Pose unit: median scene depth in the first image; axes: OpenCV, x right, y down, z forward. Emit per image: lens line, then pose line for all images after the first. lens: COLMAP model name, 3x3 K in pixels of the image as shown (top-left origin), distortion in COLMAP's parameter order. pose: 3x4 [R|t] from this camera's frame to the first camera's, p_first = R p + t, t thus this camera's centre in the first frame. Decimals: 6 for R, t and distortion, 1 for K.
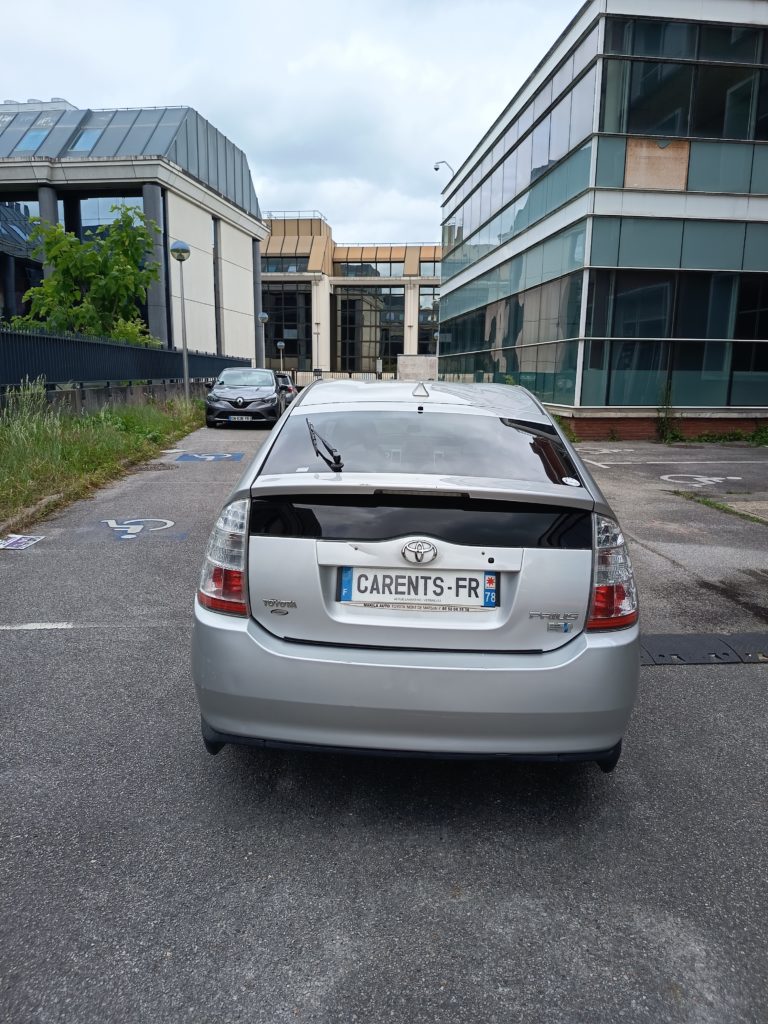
lens RADIAL K [[700.3, 0, 392.3], [0, 700.3, 509.8], [0, 0, 1]] dist [0.057877, -0.089420]
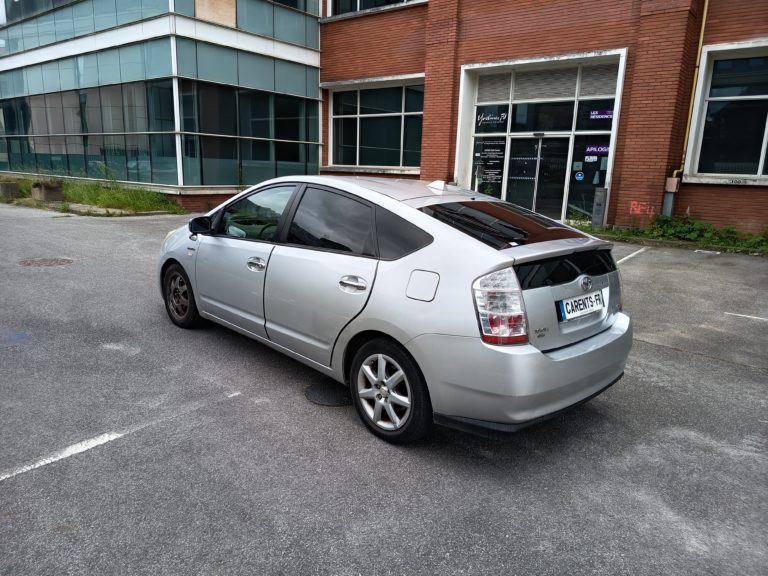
lens RADIAL K [[525.2, 0, 384.0], [0, 525.2, 288.0], [0, 0, 1]] dist [0.057877, -0.089420]
pose [[0.701162, -0.149959, 0.697053, -0.176640], [0.113365, 0.988643, 0.098657, -0.016798], [-0.703932, 0.009847, 0.710200, 0.059423]]
